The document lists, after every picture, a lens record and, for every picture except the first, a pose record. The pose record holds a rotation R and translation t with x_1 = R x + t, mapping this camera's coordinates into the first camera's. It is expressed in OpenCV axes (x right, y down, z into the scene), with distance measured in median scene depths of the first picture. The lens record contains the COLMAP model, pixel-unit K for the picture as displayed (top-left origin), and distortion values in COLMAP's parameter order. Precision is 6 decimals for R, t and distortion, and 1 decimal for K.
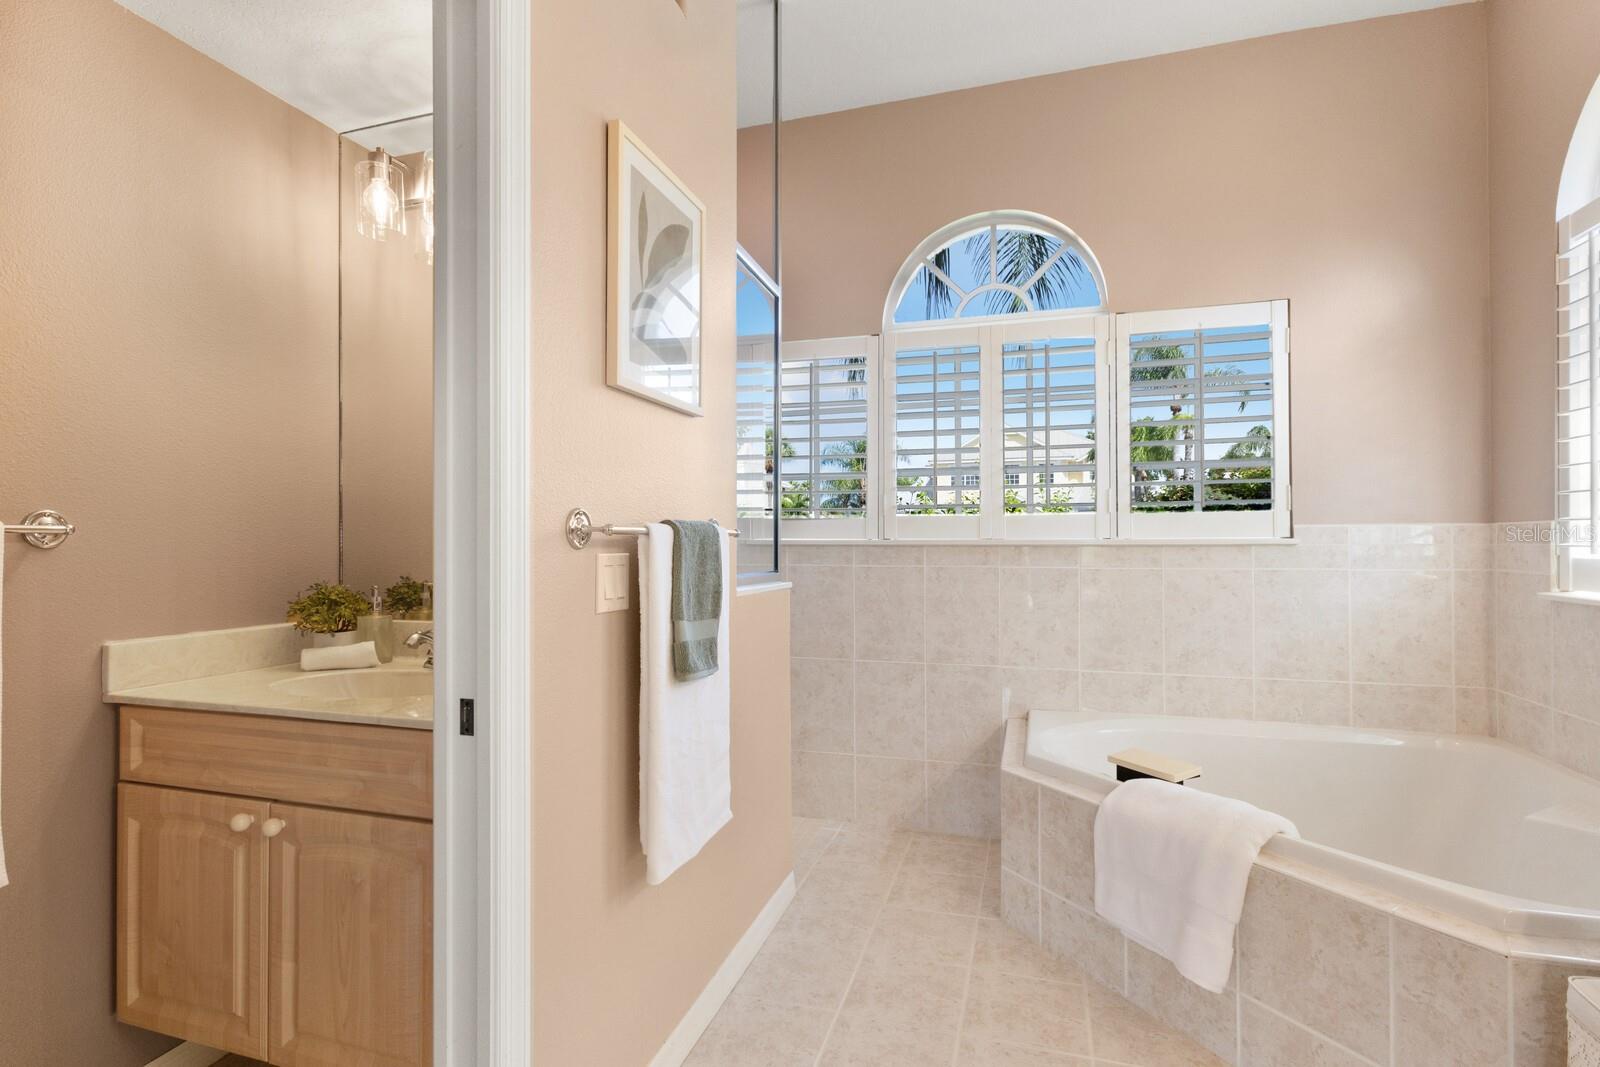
lens RADIAL K [[762.6, 0, 803.7], [0, 762.6, 537.7], [0, 0, 1]] dist [0.011852, -0.007993]
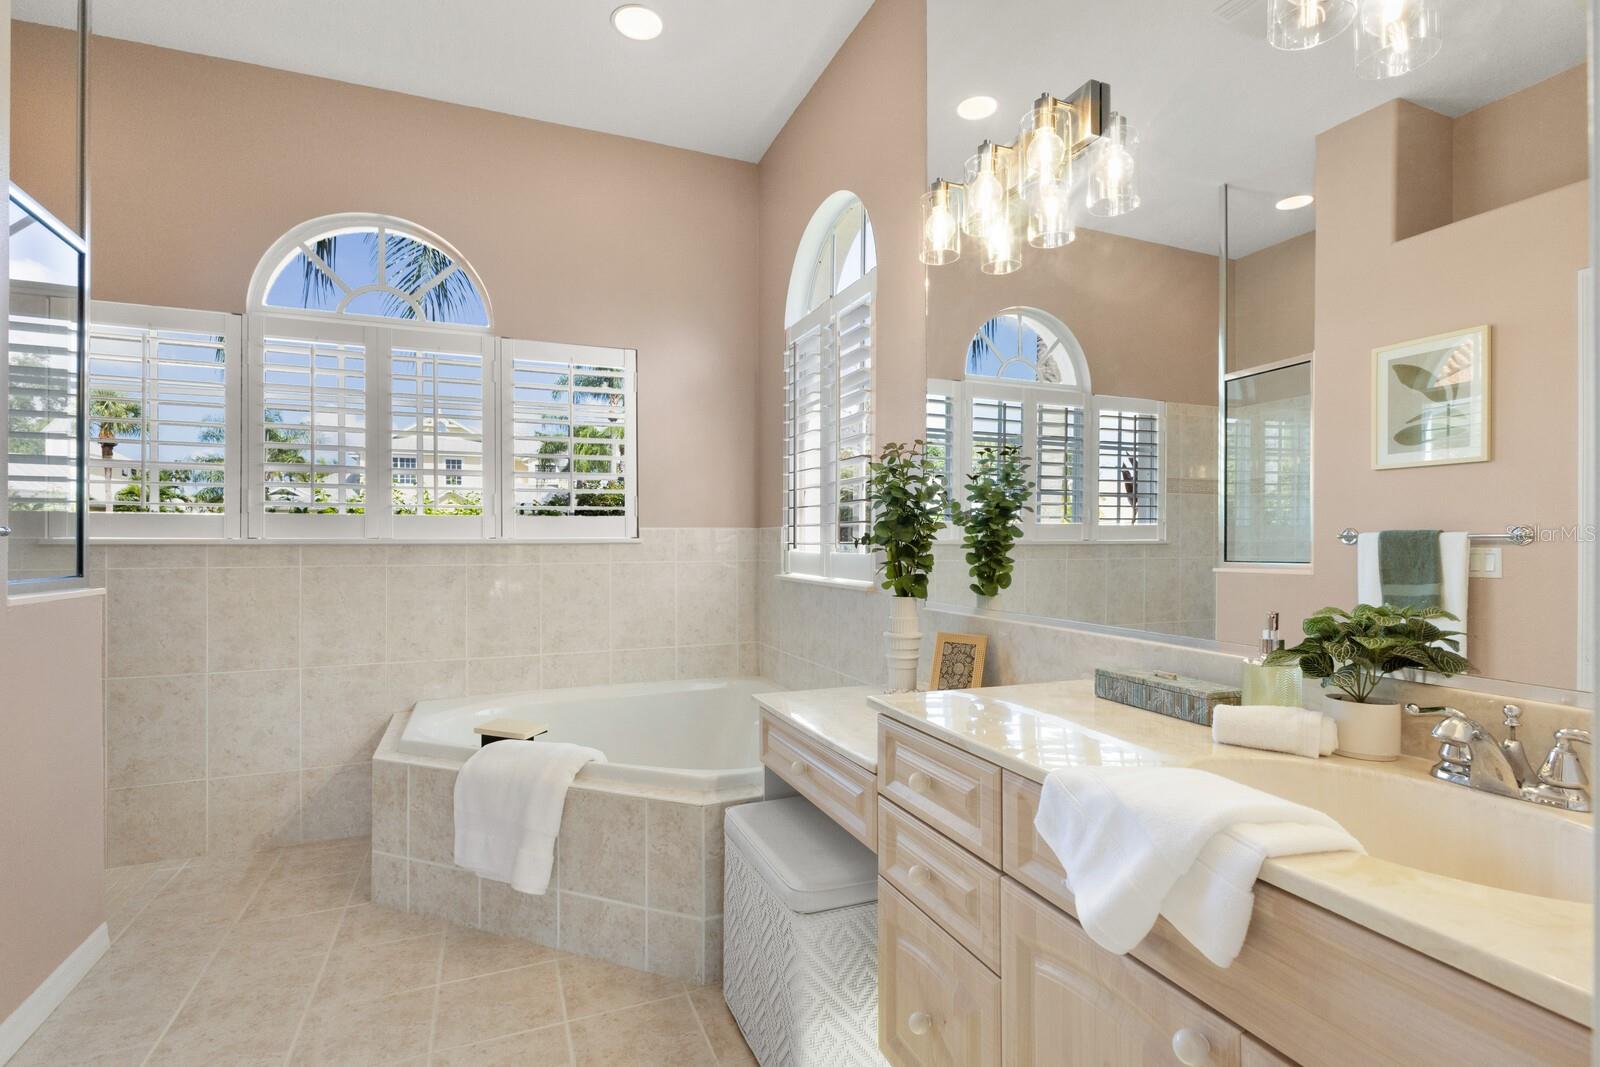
lens RADIAL K [[762.6, 0, 803.7], [0, 762.6, 537.7], [0, 0, 1]] dist [0.011852, -0.007993]
pose [[0.770921, 0.002657, 0.636925, 0.044232], [-0.003518, 0.999994, 0.000087, -0.001417], [-0.636921, -0.002307, 0.770926, -0.178242]]
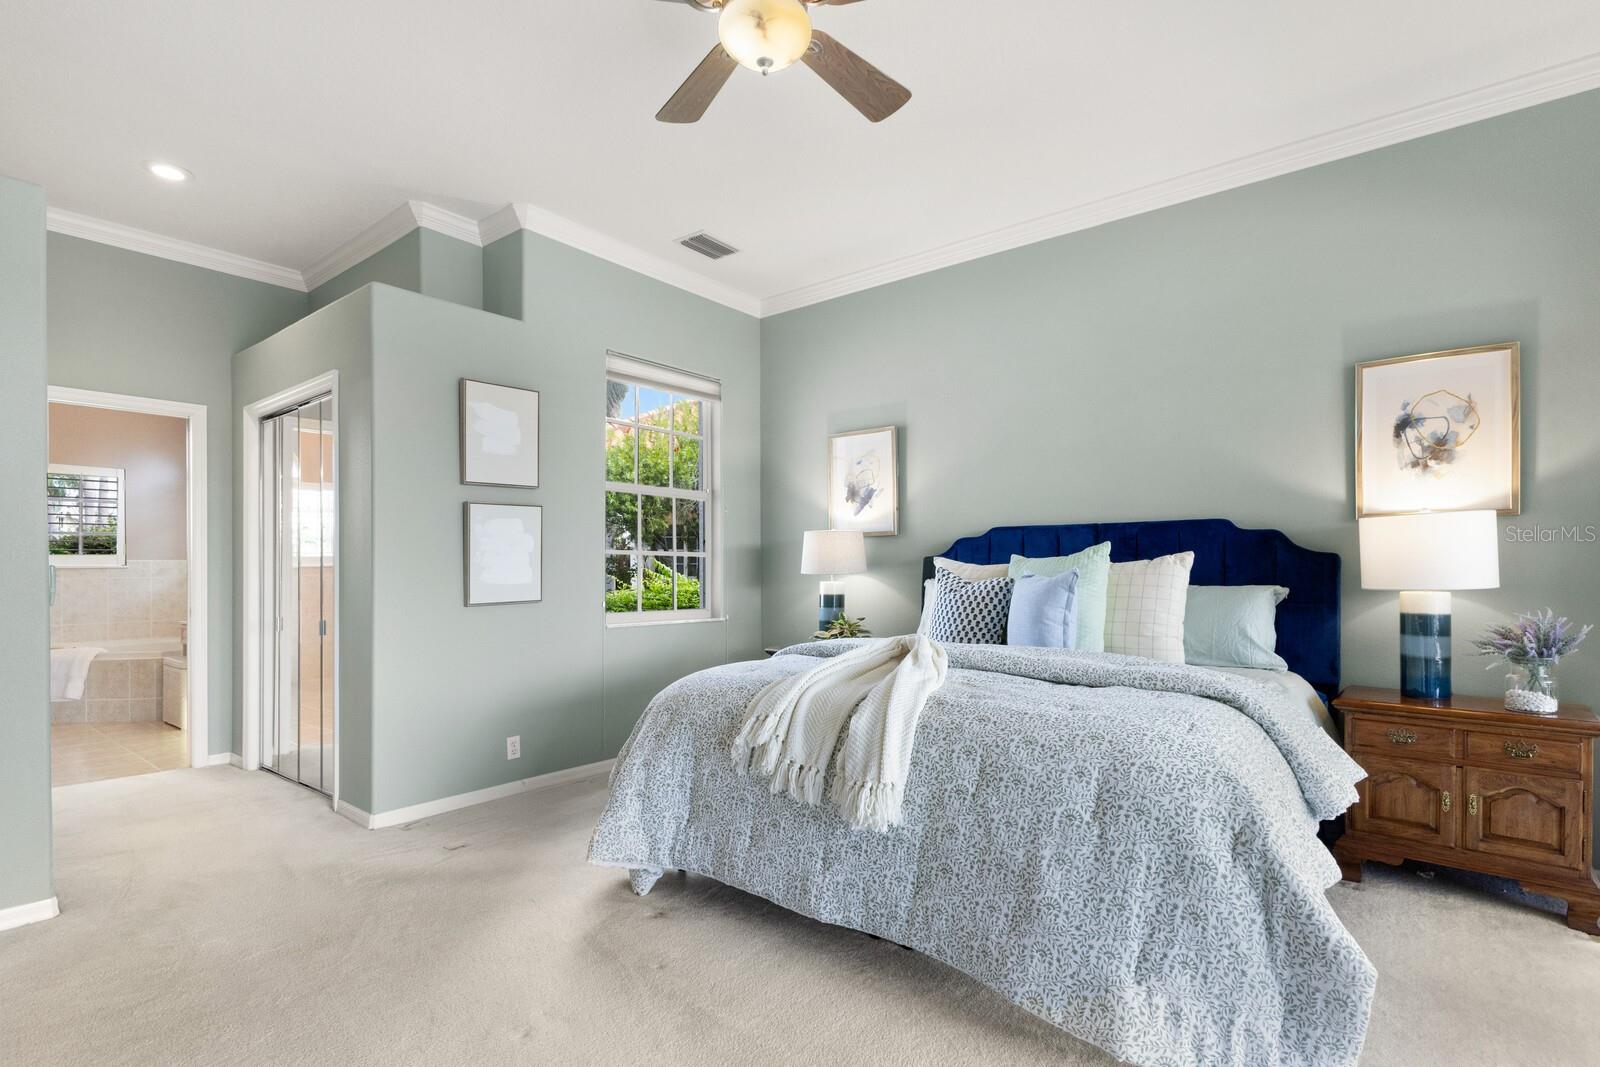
lens RADIAL K [[788.8, 0, 803.7], [0, 788.8, 561.2], [0, 0, 1]] dist [0.004494, 0.000110]
pose [[0.378955, 0.003108, 0.925410, -1.029966], [-0.003251, 0.999993, -0.002028, -0.016968], [-0.925409, -0.002240, 0.378963, -2.279897]]
